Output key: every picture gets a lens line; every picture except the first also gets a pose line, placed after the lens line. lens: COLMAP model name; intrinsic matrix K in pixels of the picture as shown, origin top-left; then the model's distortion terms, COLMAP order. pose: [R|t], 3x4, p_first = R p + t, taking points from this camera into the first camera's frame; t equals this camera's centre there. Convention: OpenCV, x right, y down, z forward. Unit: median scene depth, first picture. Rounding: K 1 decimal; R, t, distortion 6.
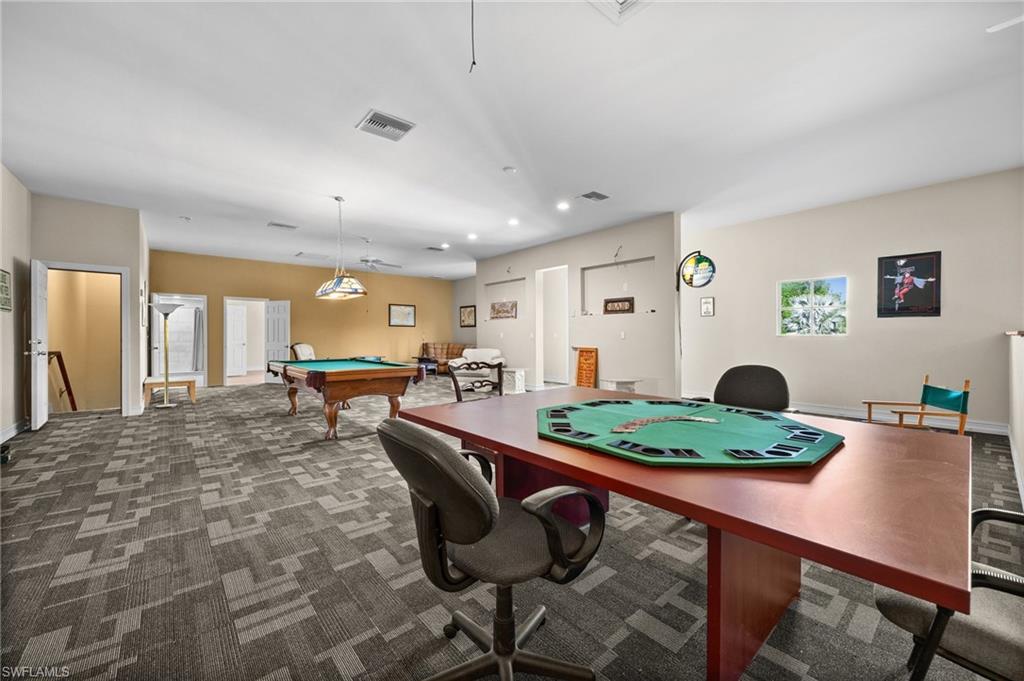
lens RADIAL K [[406.6, 0, 511.9], [0, 406.6, 339.5], [0, 0, 1]] dist [-0.001009, 0.000788]
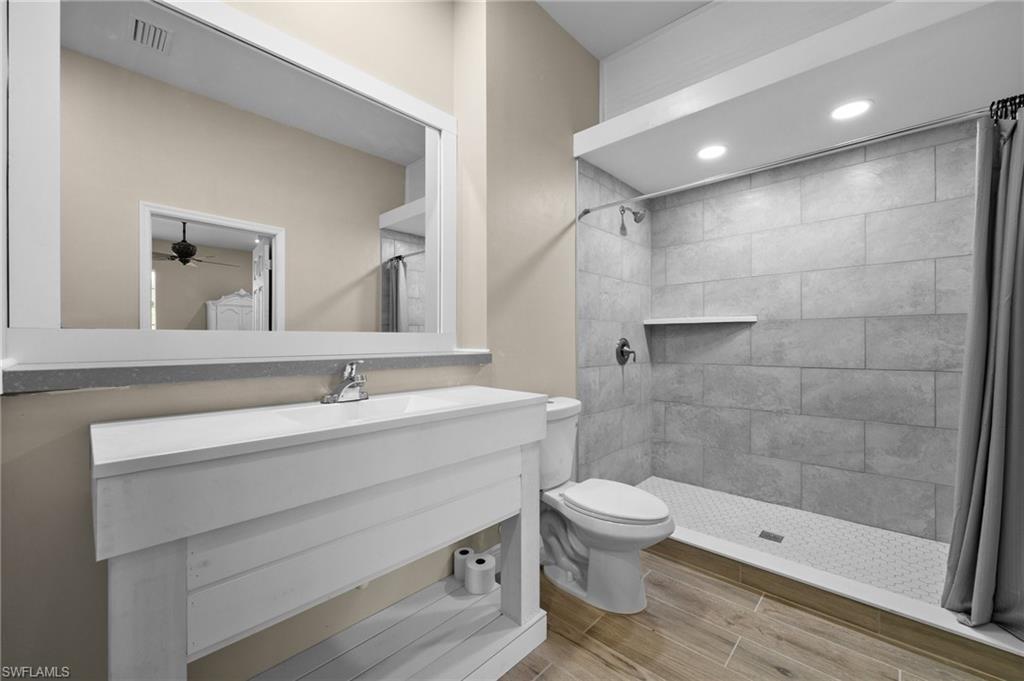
lens RADIAL K [[406.6, 0, 511.6], [0, 406.6, 343.5], [0, 0, 1]] dist [-0.001009, 0.000788]
pose [[0.110480, 0.015417, -0.993759, -0.645795], [-0.005835, 0.999873, 0.014863, -0.008709], [0.993861, 0.004157, 0.110556, 0.809222]]
